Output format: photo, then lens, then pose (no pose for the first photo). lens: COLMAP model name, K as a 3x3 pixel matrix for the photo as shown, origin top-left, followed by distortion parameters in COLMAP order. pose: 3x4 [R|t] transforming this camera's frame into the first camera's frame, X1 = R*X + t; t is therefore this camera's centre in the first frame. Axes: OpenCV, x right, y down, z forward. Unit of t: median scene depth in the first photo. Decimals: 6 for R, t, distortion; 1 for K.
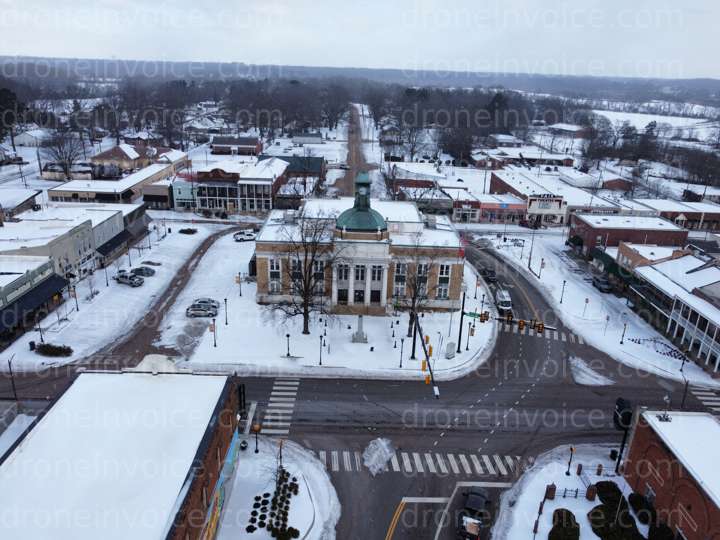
lens RADIAL K [[542.9, 0, 358.5], [0, 542.9, 267.5], [0, 0, 1]] dist [0.006301, -0.010968]
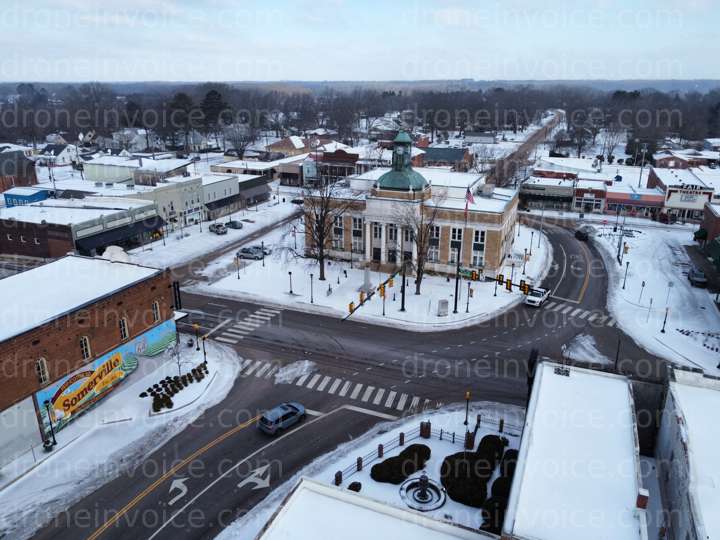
lens RADIAL K [[542.9, 0, 360.2], [0, 542.9, 267.3], [0, 0, 1]] dist [0.006301, -0.010968]
pose [[0.920375, 0.093953, -0.379582, 0.335489], [-0.105073, 0.994427, -0.008633, 0.089693], [0.376656, 0.047829, 0.925118, 0.045911]]
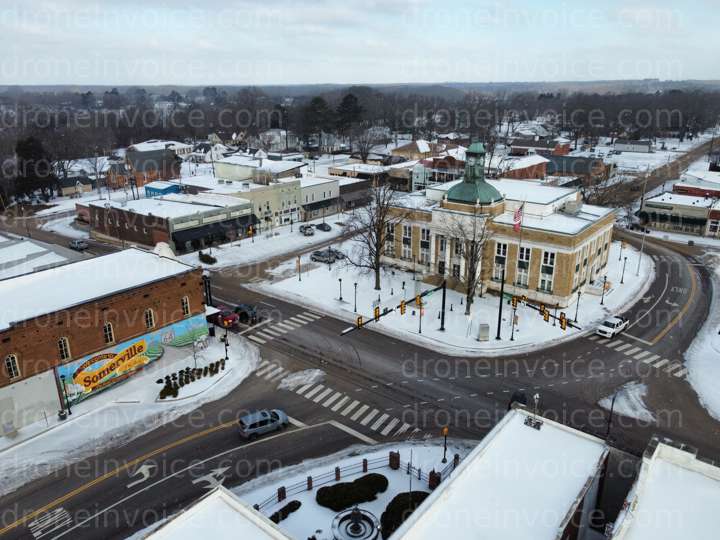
lens RADIAL K [[542.9, 0, 361.2], [0, 542.9, 270.9], [0, 0, 1]] dist [0.006301, -0.010968]
pose [[0.772365, 0.169482, -0.612151, 0.465798], [-0.187636, 0.981614, 0.035028, 0.050831], [0.606832, 0.087807, 0.789965, 0.137925]]
